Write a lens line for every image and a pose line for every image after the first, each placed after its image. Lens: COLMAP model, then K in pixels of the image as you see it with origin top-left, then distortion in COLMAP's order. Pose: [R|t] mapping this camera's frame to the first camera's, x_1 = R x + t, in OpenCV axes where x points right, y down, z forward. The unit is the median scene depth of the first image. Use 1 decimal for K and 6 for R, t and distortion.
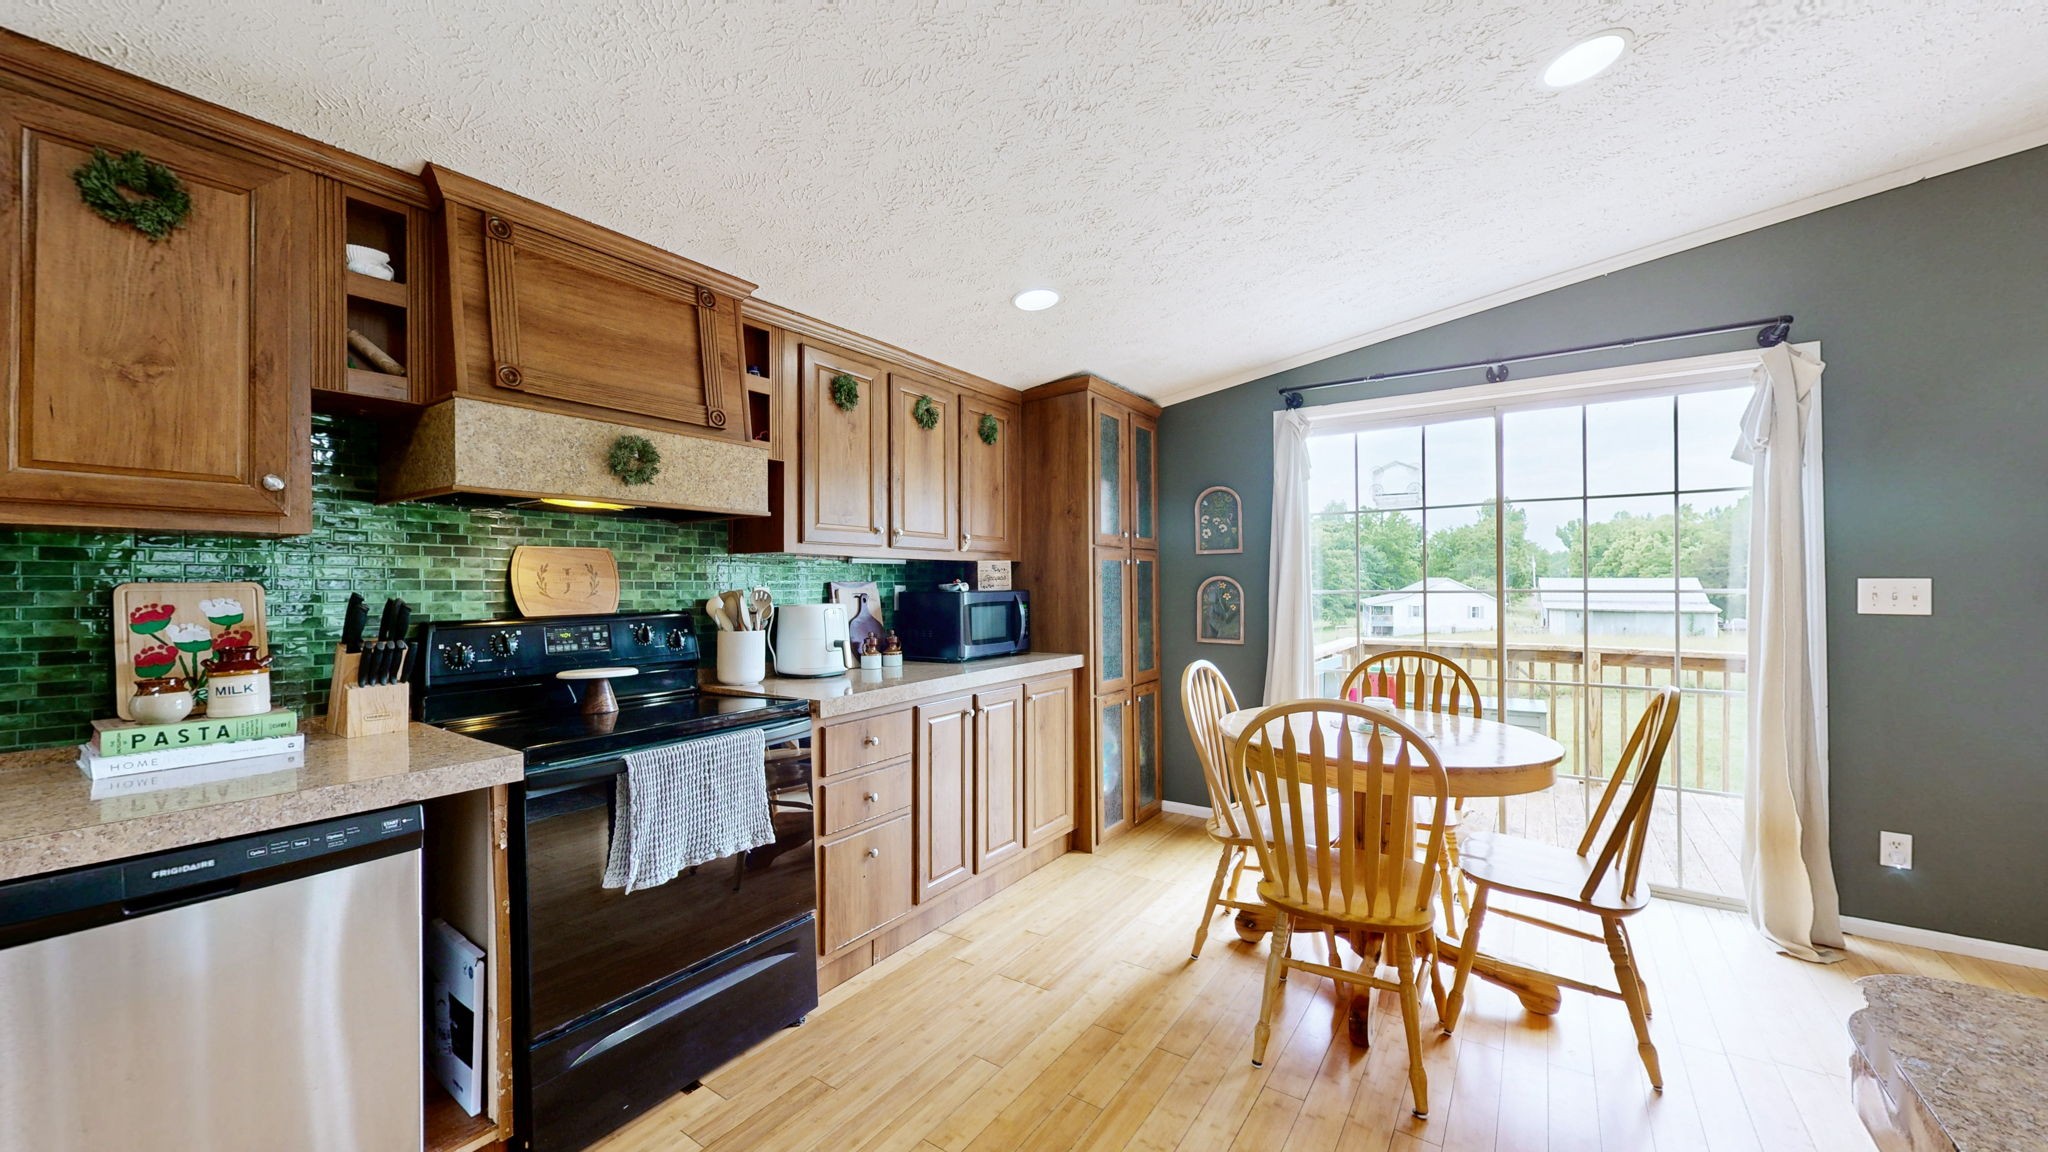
lens RADIAL K [[745.3, 0, 1018.4], [0, 745.3, 575.2], [0, 0, 1]] dist [-0.010657, 0.001230]
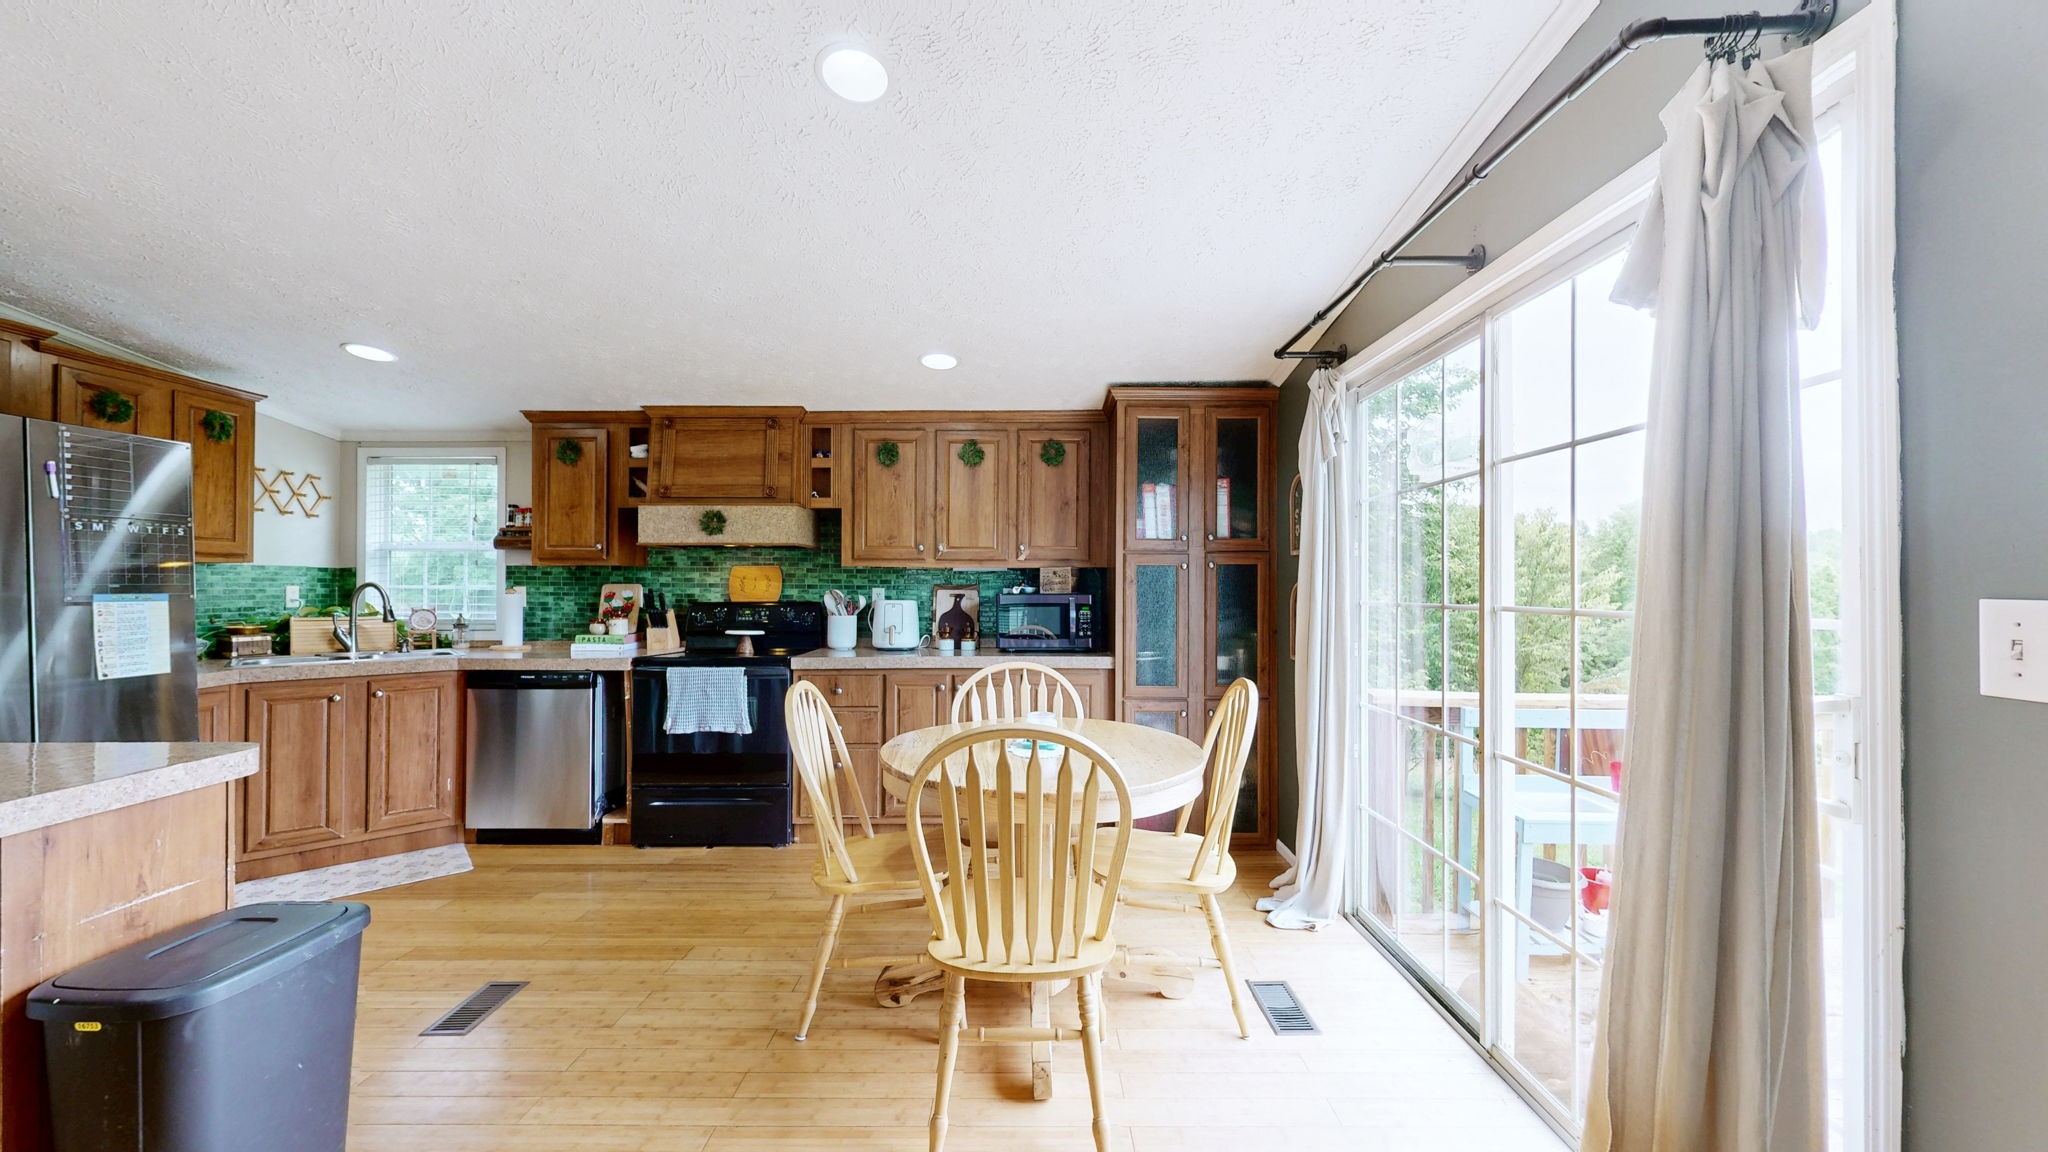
lens RADIAL K [[745.3, 0, 1030.6], [0, 745.3, 577.3], [0, 0, 1]] dist [-0.010657, 0.001230]
pose [[0.573120, -0.000185, -0.819472, 1.347841], [0.003786, 0.999990, 0.002423, -0.010702], [0.819463, -0.004491, 0.573115, 0.484033]]
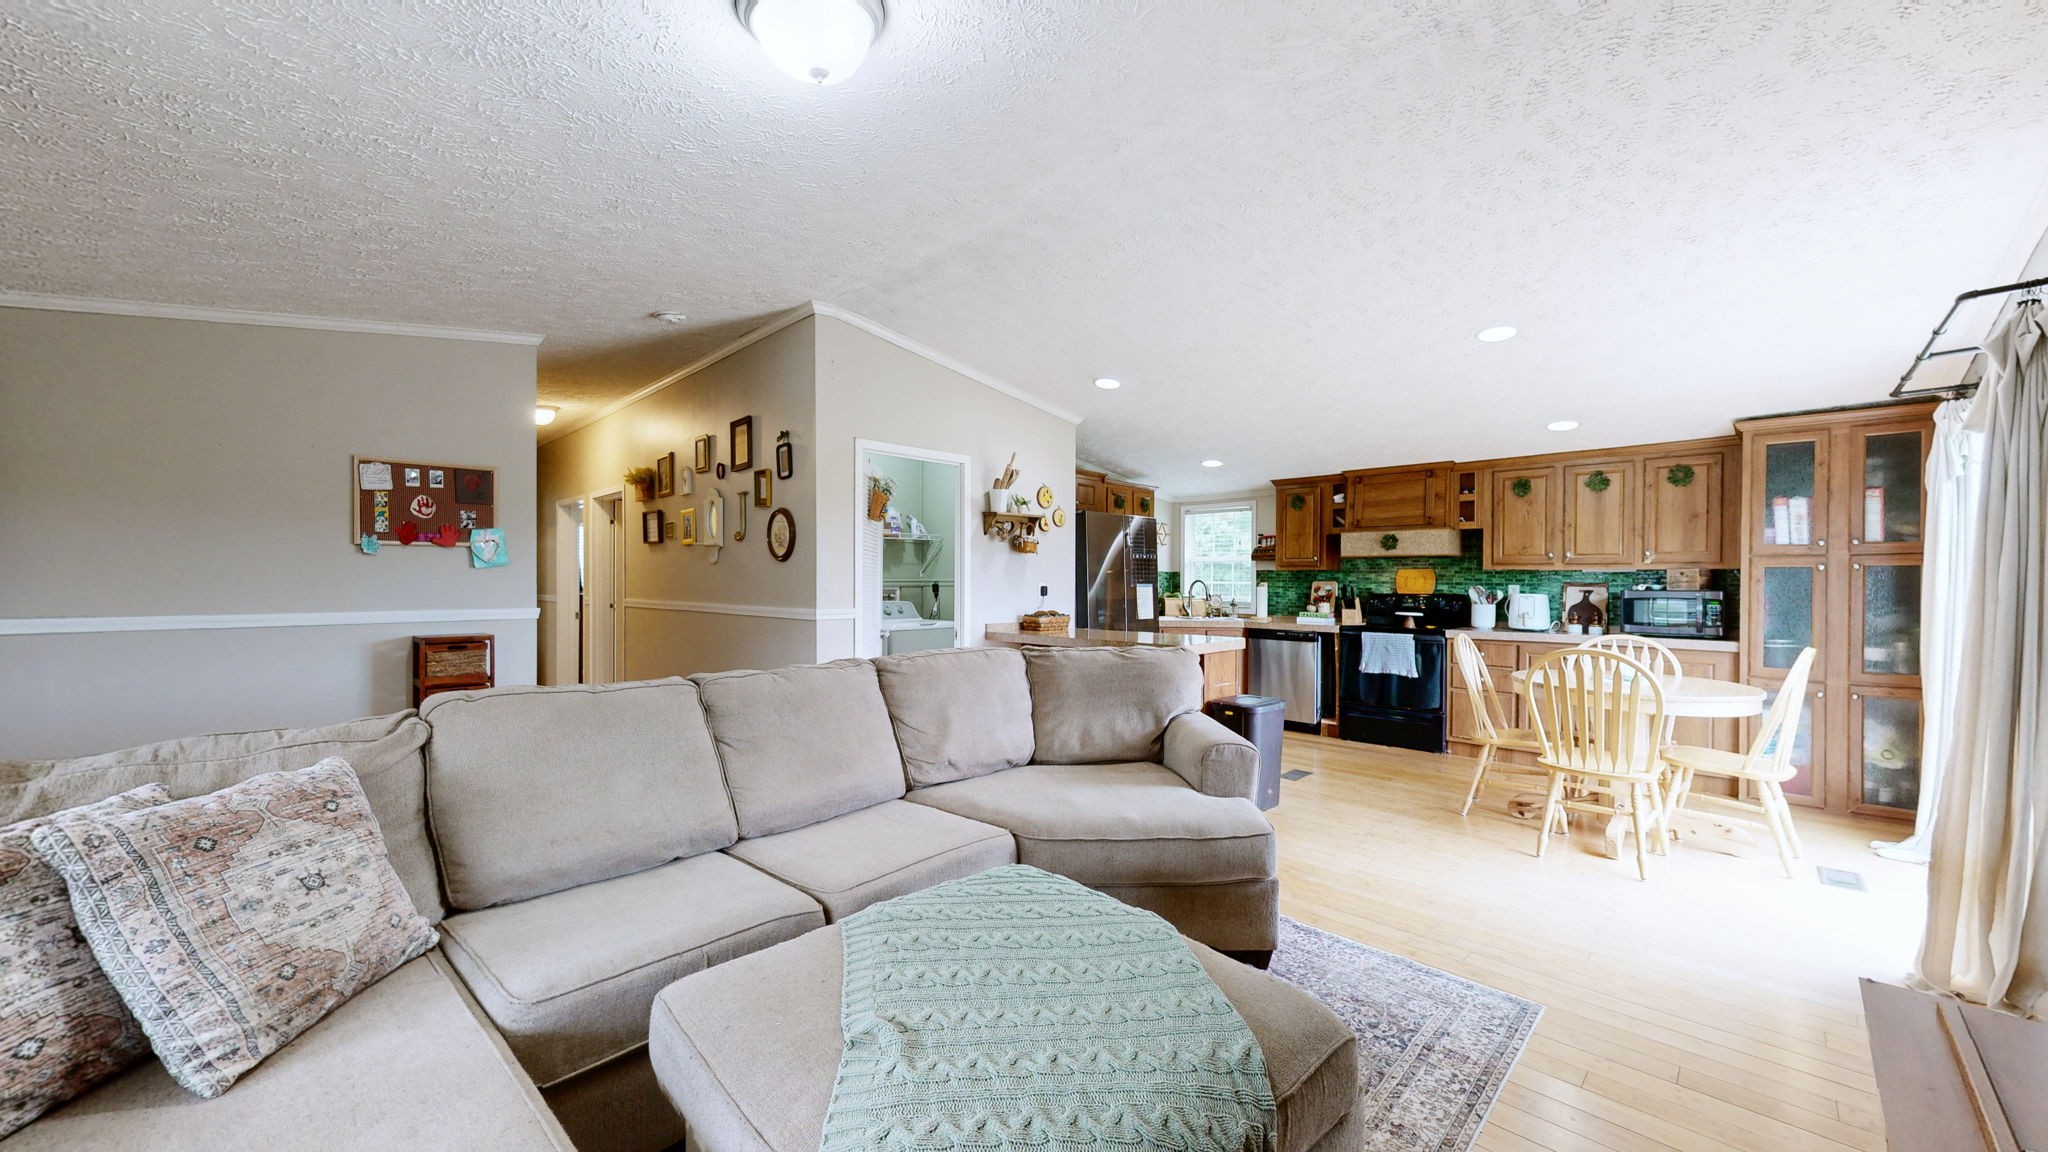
lens RADIAL K [[745.3, 0, 1011.7], [0, 745.3, 579.4], [0, 0, 1]] dist [-0.010657, 0.001230]
pose [[-0.190897, 0.002635, -0.981606, 2.399695], [0.004538, 0.999988, 0.001802, -0.011812], [0.981600, -0.004111, -0.190907, 0.047394]]
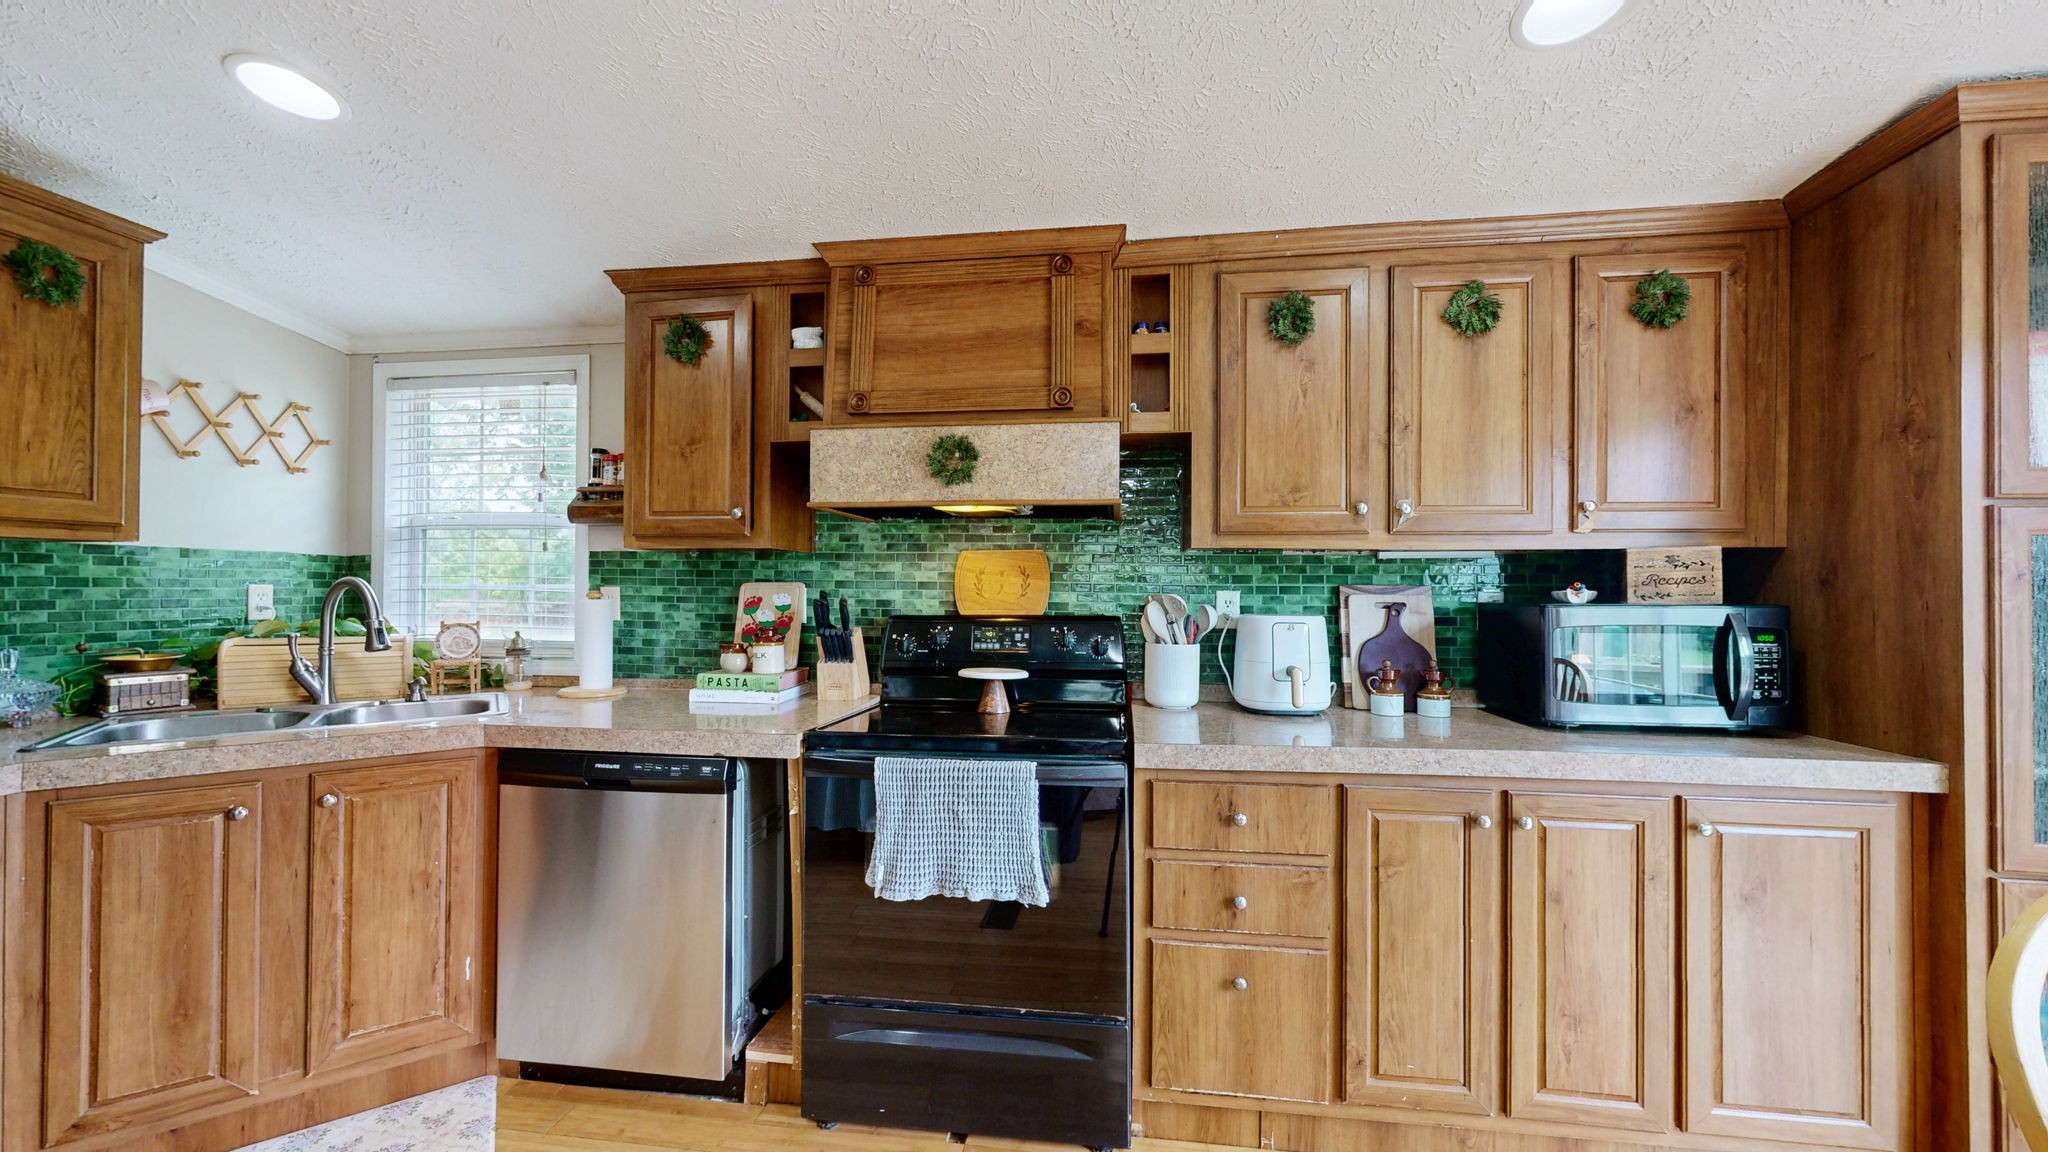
lens RADIAL K [[745.3, 0, 1024.4], [0, 745.3, 577.0], [0, 0, 1]] dist [-0.010657, 0.001230]
pose [[0.453389, -0.001483, -0.891311, 0.343539], [0.003267, 0.999995, -0.000002, 0.000130], [0.891307, -0.002911, 0.453392, 0.549590]]
